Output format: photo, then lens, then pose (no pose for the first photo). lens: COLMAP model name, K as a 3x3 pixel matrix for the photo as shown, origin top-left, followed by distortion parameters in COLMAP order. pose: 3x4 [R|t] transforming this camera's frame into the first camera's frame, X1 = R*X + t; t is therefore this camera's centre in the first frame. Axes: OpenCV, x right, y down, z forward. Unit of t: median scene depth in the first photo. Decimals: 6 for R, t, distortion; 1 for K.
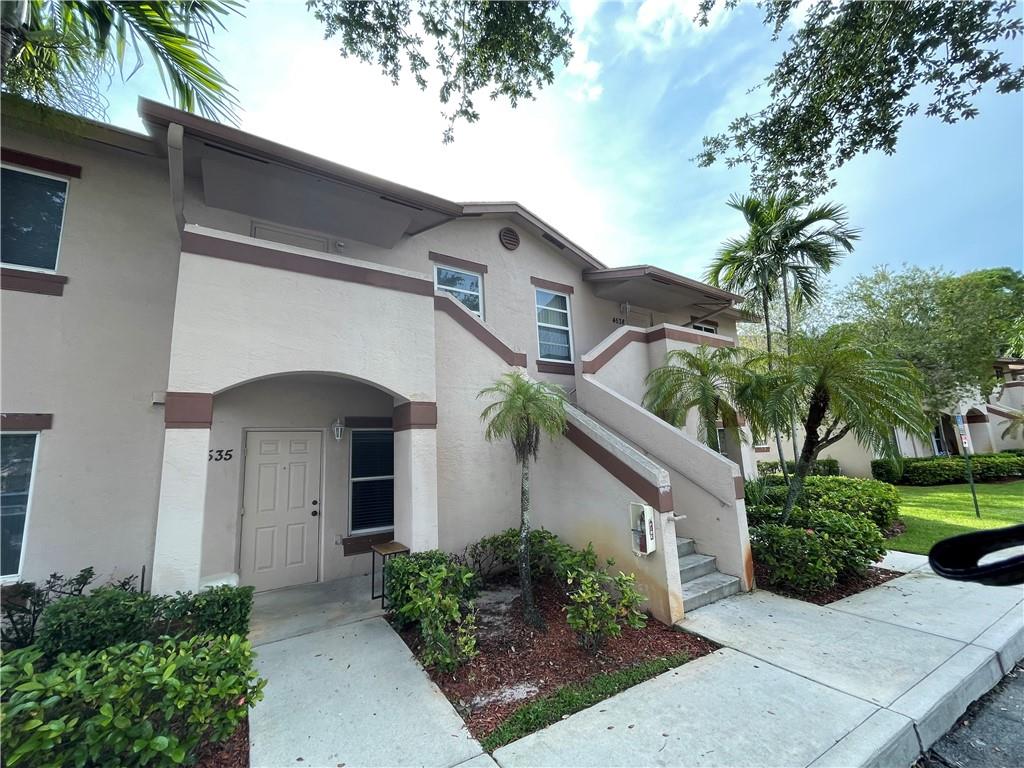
lens RADIAL K [[414.0, 0, 505.7], [0, 414.0, 385.6], [0, 0, 1]] dist [0.000087, -0.000750]
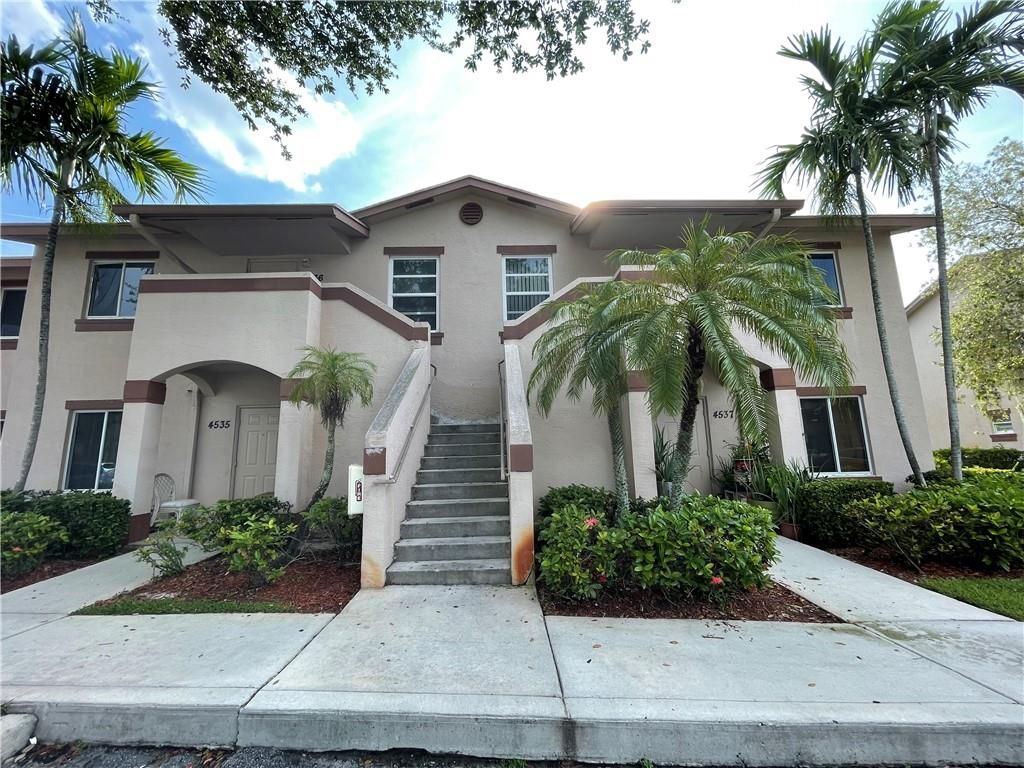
lens RADIAL K [[416.1, 0, 503.8], [0, 416.1, 383.1], [0, 0, 1]] dist [-0.001649, -0.000513]
pose [[0.843021, -0.061490, -0.534354, 0.904554], [0.071392, 0.997446, -0.002148, 0.093084], [0.533121, -0.036338, 0.845258, 0.280235]]
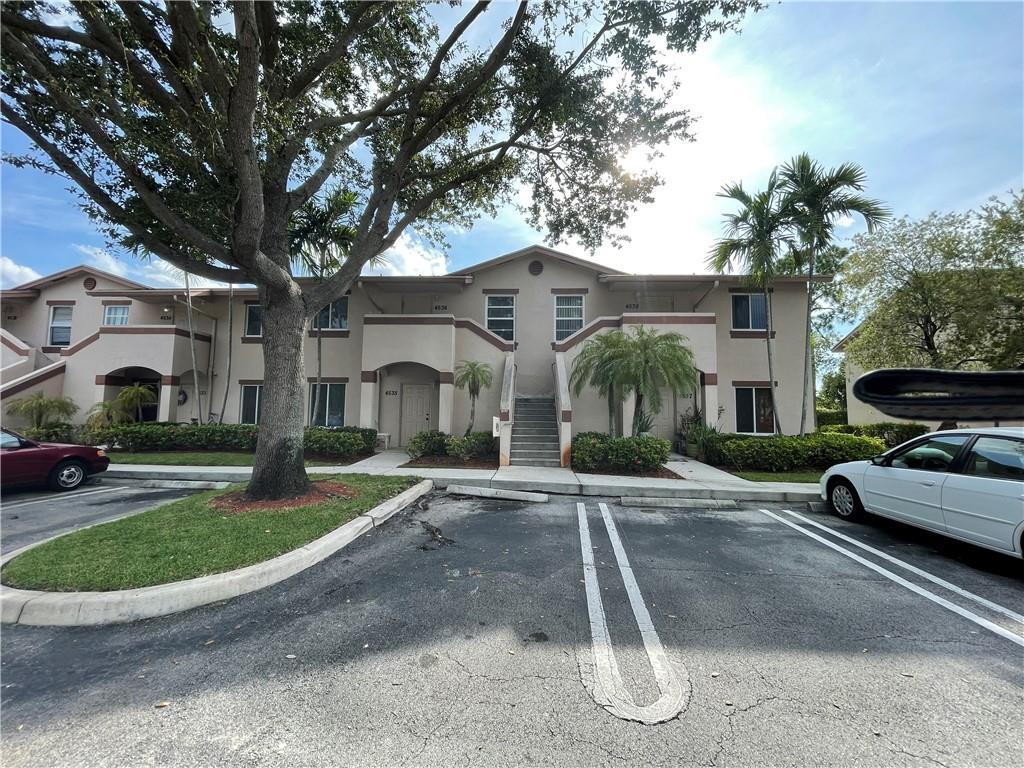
lens RADIAL K [[414.0, 0, 505.7], [0, 414.0, 385.6], [0, 0, 1]] dist [0.000087, -0.000750]
pose [[0.803963, 0.012823, -0.594542, 1.360956], [0.047943, 0.995116, 0.086292, -0.064841], [0.592744, -0.097880, 0.799421, -0.625167]]
